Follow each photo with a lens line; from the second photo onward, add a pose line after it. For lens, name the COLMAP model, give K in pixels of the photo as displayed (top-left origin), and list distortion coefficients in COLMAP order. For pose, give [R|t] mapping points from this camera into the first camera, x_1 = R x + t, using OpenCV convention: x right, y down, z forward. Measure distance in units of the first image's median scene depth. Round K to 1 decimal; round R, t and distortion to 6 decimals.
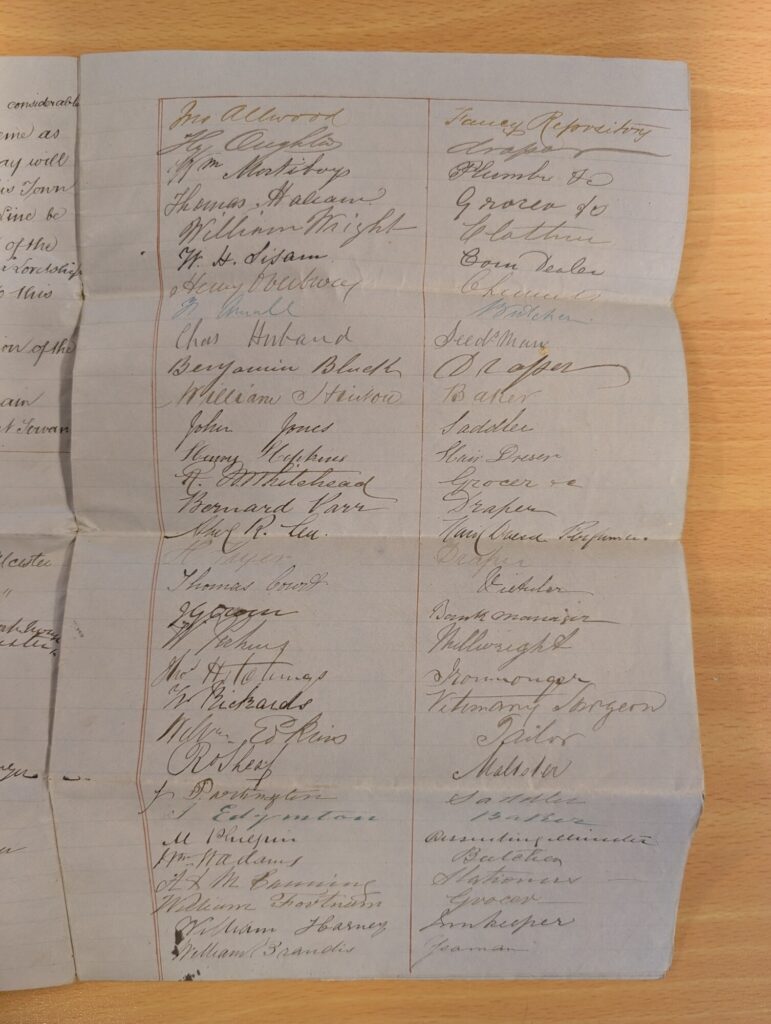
lens RADIAL K [[627.5, 0, 384.5], [0, 627.5, 504.9], [0, 0, 1]] dist [-0.016381, 0.001987]
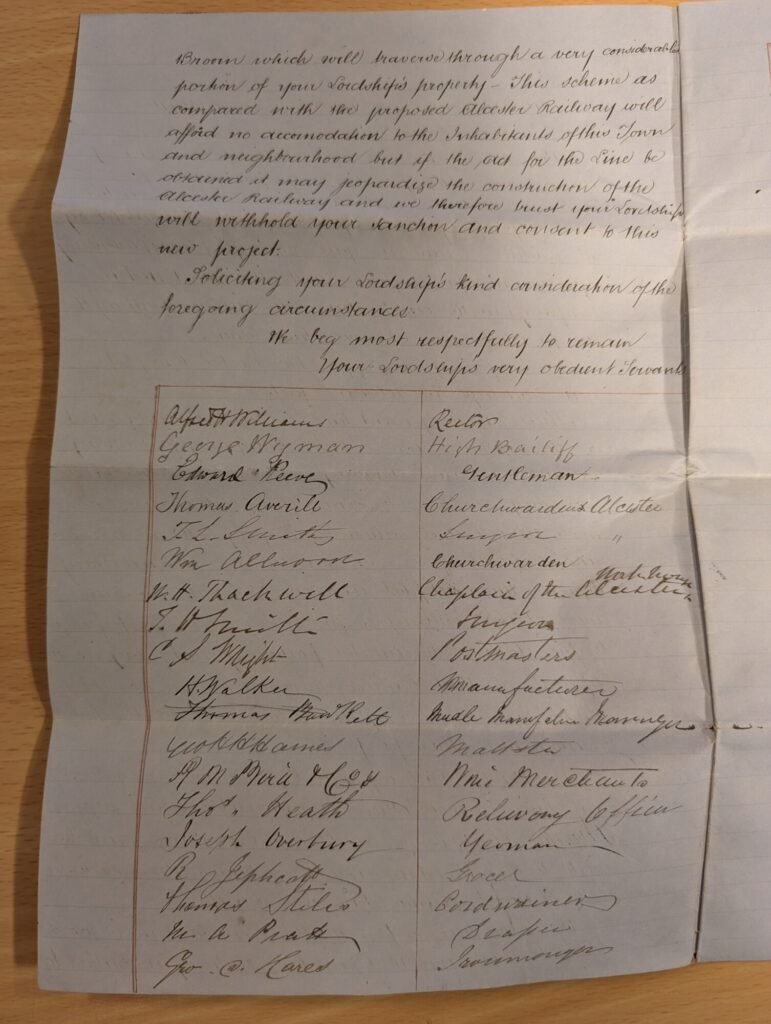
lens RADIAL K [[627.5, 0, 386.7], [0, 627.5, 518.4], [0, 0, 1]] dist [-0.016381, 0.001987]
pose [[0.999897, -0.014355, -0.000719, -0.962298], [0.014287, 0.998150, -0.059089, 0.161842], [0.001566, 0.059072, 0.998252, 0.042085]]
